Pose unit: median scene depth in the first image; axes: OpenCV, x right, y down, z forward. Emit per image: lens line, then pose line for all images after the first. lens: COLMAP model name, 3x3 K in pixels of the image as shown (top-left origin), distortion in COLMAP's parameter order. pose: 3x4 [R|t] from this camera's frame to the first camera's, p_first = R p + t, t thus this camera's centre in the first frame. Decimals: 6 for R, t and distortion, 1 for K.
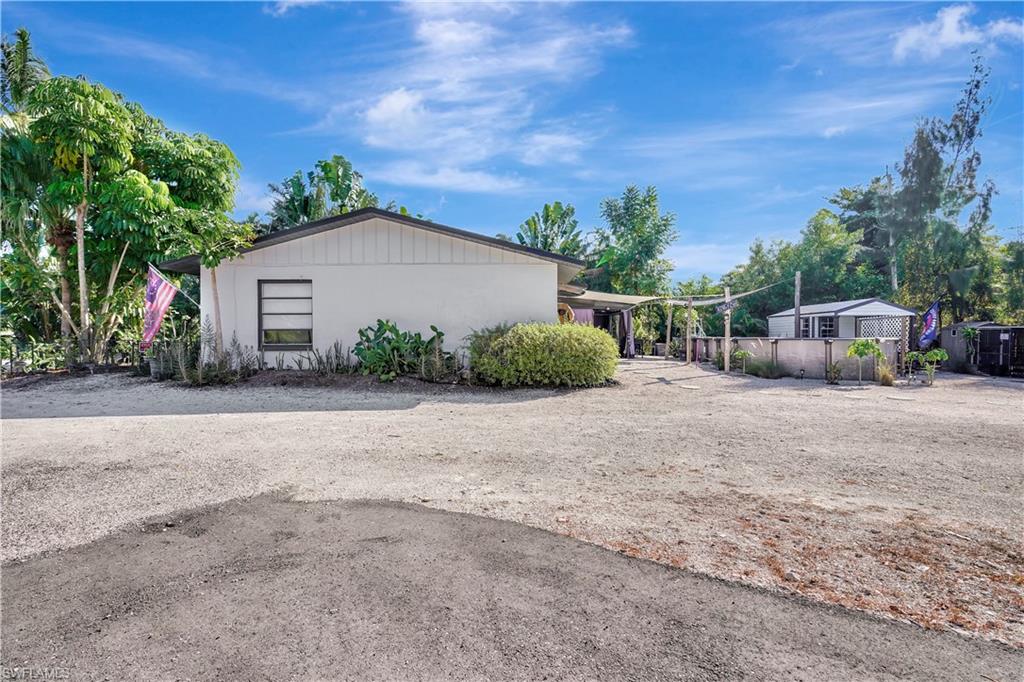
lens RADIAL K [[543.5, 0, 512.0], [0, 543.5, 341.0], [0, 0, 1]] dist [-0.000022, 0.000218]
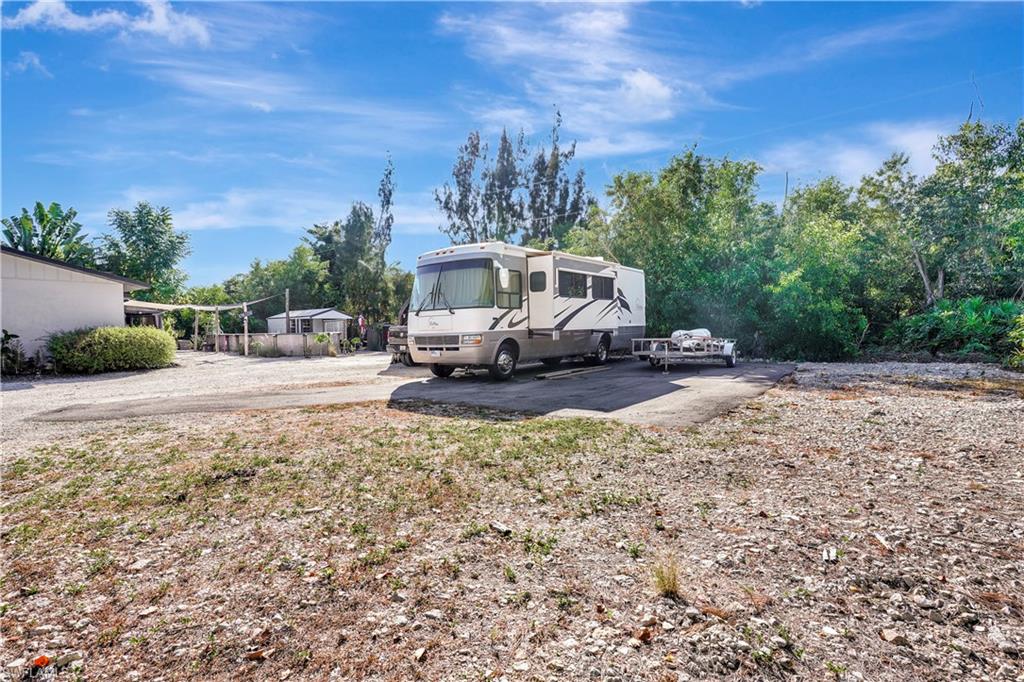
lens RADIAL K [[503.7, 0, 488.1], [0, 503.7, 339.0], [0, 0, 1]] dist [0.001850, 0.001236]
pose [[0.651073, -0.030159, 0.758416, -0.171032], [0.027477, 0.999492, 0.016158, 0.002515], [-0.758518, 0.010319, 0.651571, -0.324439]]
